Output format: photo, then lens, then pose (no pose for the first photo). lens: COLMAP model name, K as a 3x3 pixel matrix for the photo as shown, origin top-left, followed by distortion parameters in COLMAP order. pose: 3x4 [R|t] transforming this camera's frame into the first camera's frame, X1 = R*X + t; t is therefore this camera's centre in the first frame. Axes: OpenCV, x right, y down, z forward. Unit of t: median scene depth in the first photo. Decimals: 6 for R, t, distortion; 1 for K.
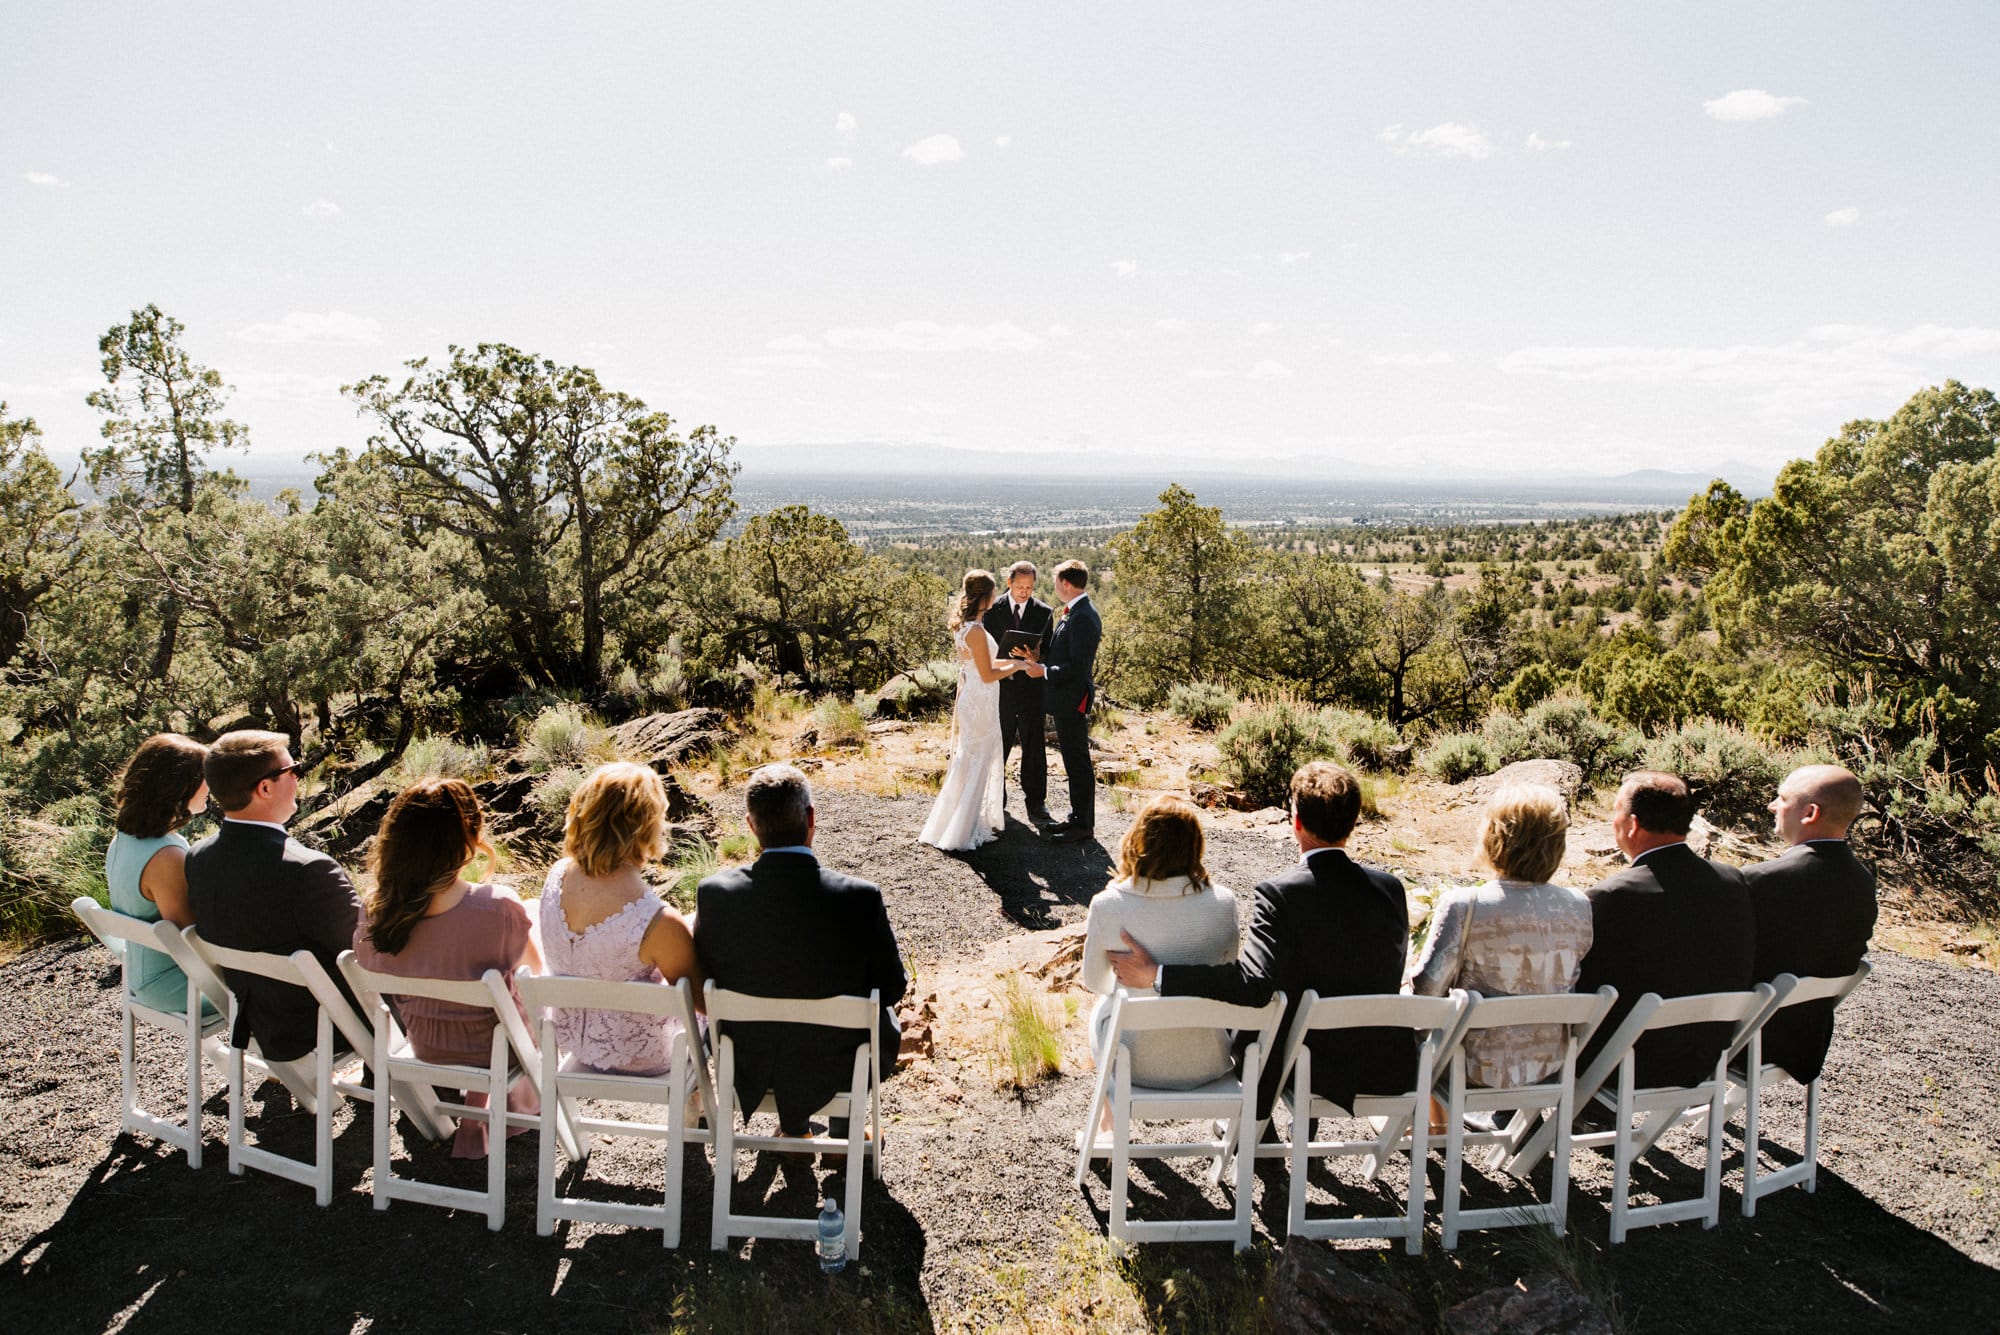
lens RADIAL K [[1893.2, 0, 996.0], [0, 1893.2, 646.5], [0, 0, 1]] dist [-0.076021, 0.128378]
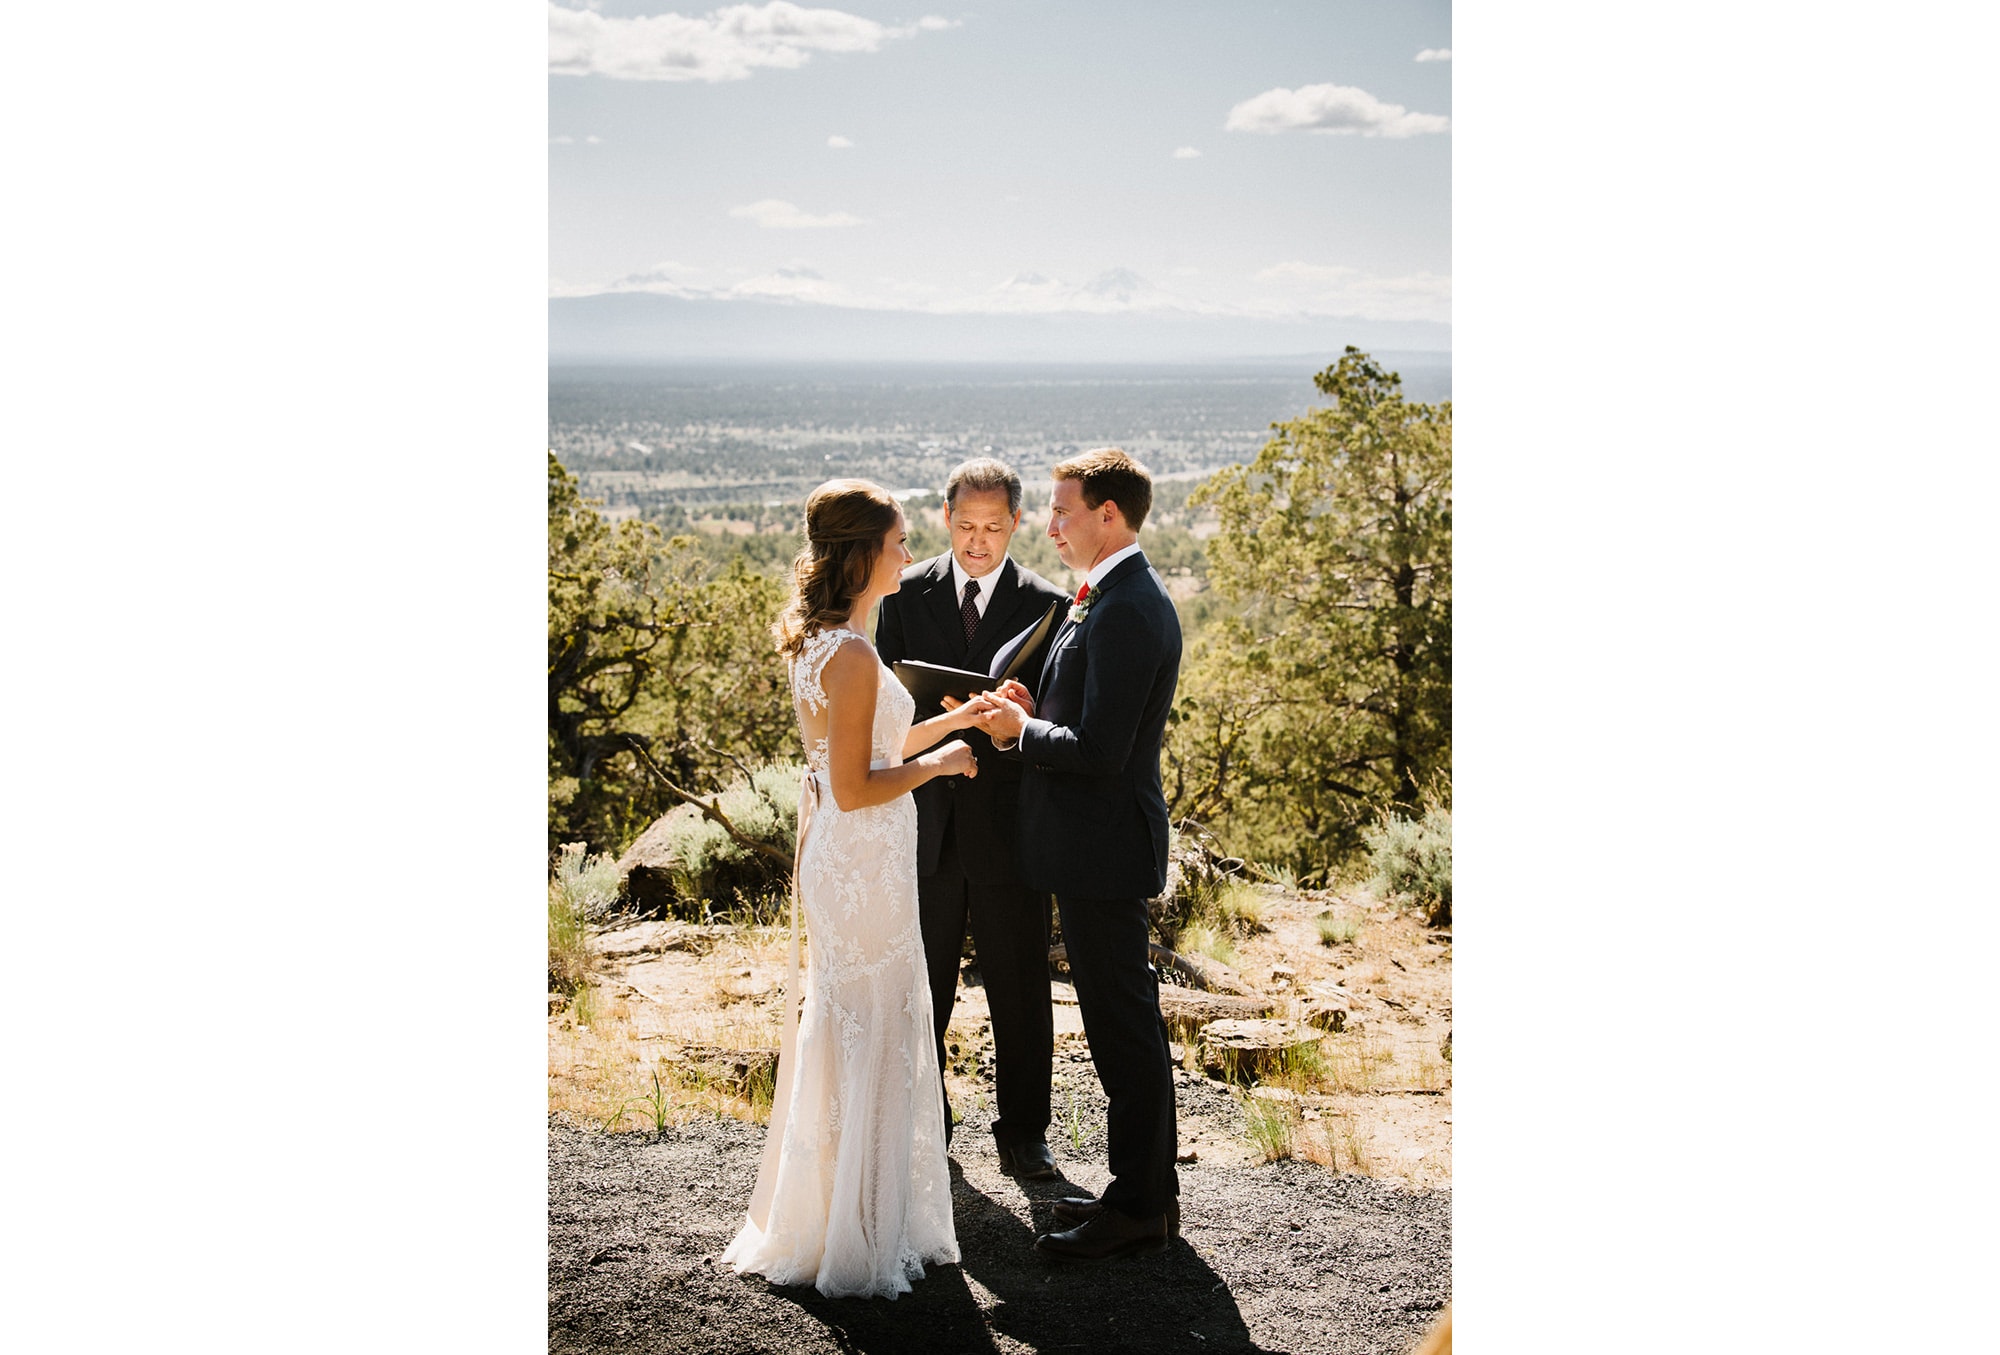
lens RADIAL K [[2984.5, 0, 976.1], [0, 2984.5, 681.5], [0, 0, 1]] dist [-0.002271, -0.011544]
pose [[0.999771, -0.018651, 0.010483, 0.003356], [0.019106, 0.998801, -0.045074, 0.018004], [-0.009630, 0.045264, 0.998929, 0.375229]]
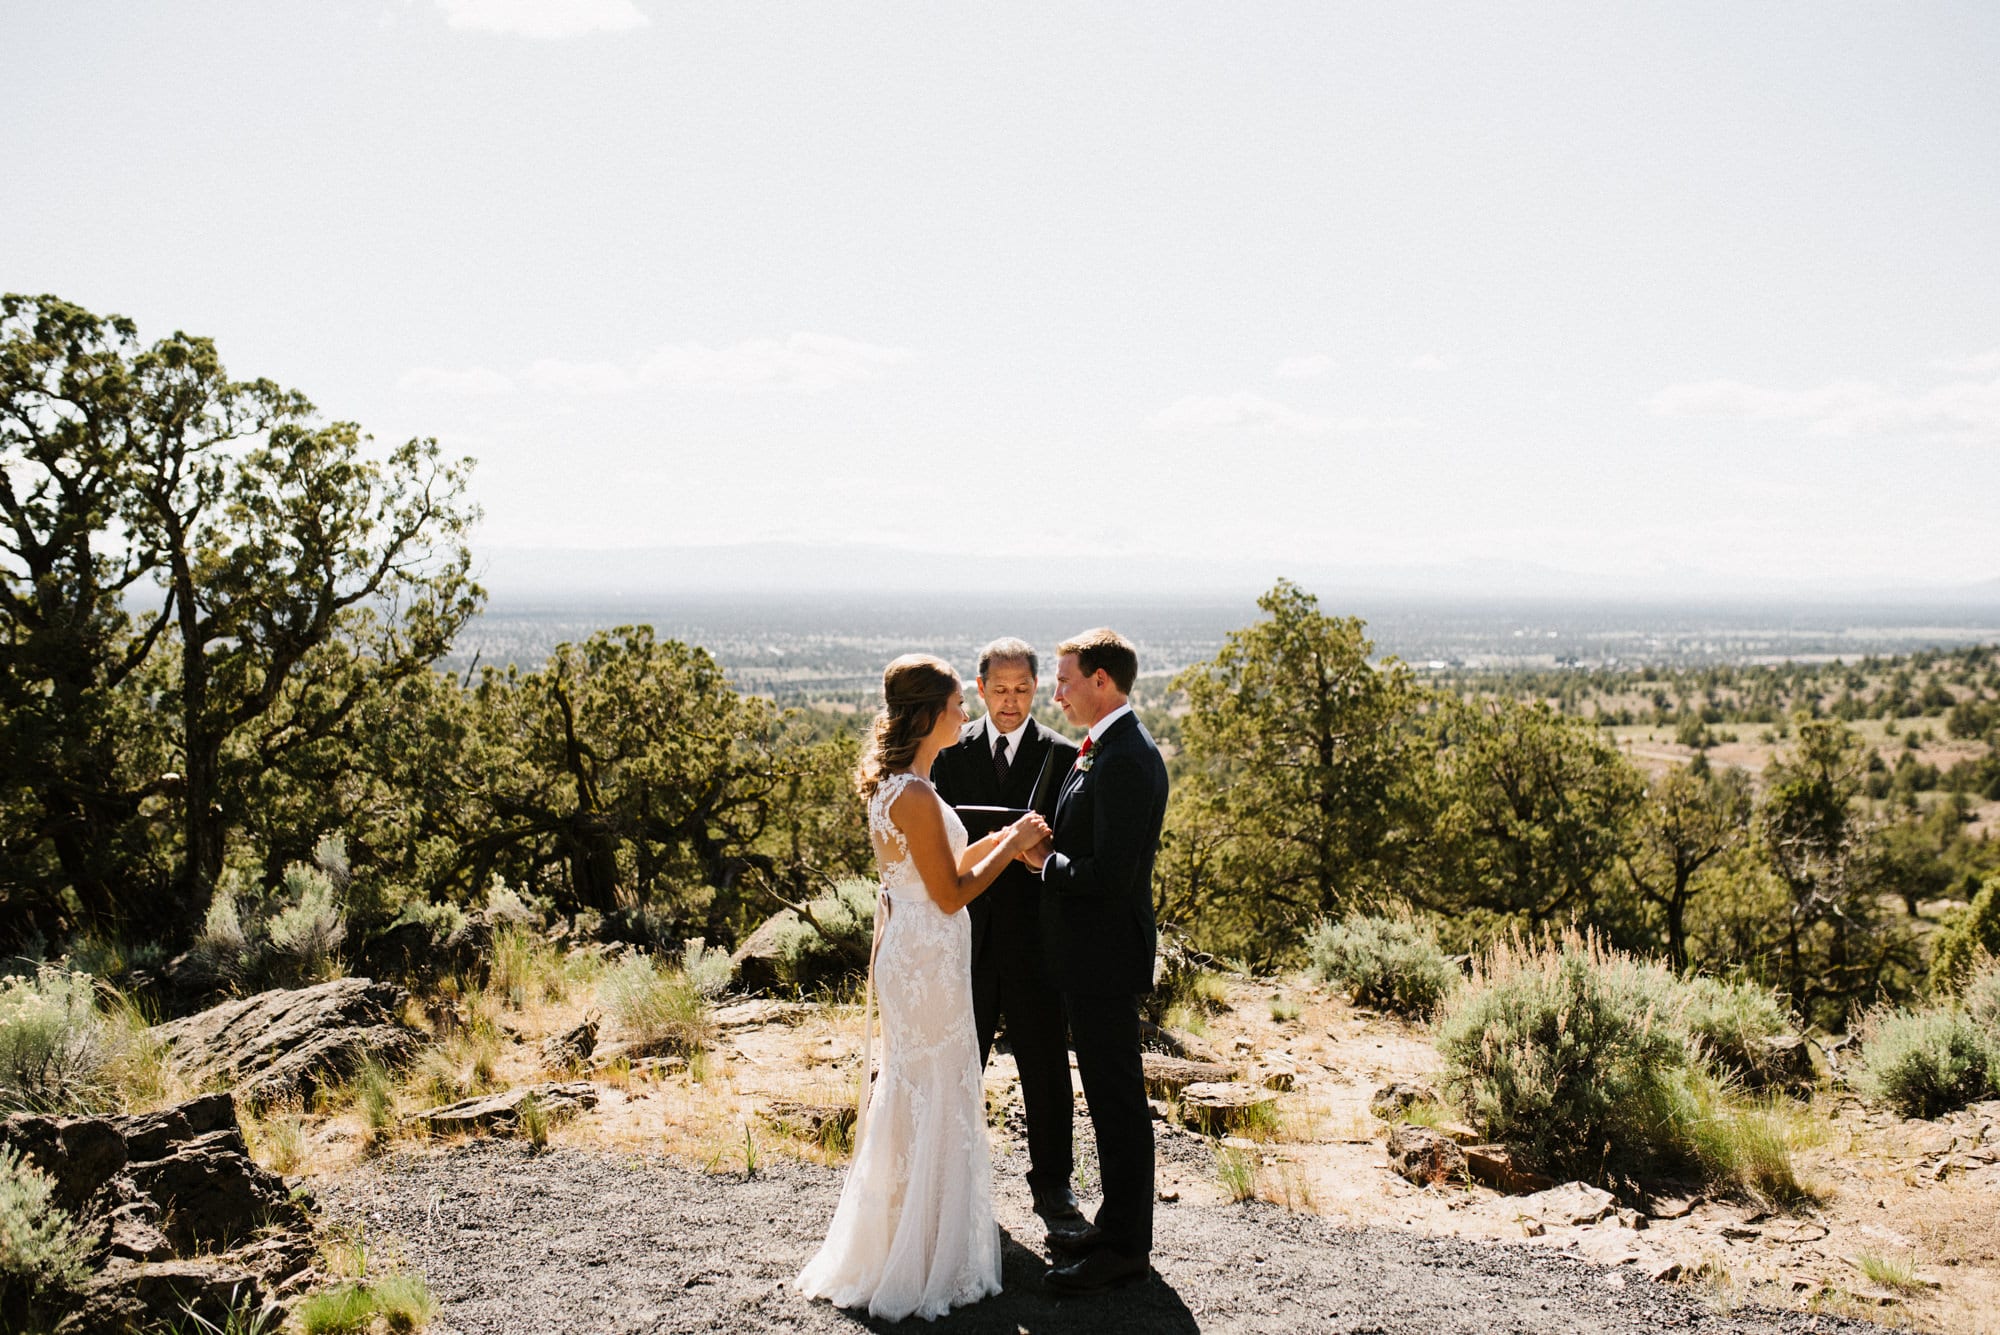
lens RADIAL K [[1893.2, 0, 996.0], [0, 1893.2, 646.5], [0, 0, 1]] dist [-0.076021, 0.128378]
pose [[0.999900, -0.013523, -0.004237, 0.009105], [0.012803, 0.990203, -0.139049, 0.015929], [0.006076, 0.138981, 0.990276, 0.472031]]
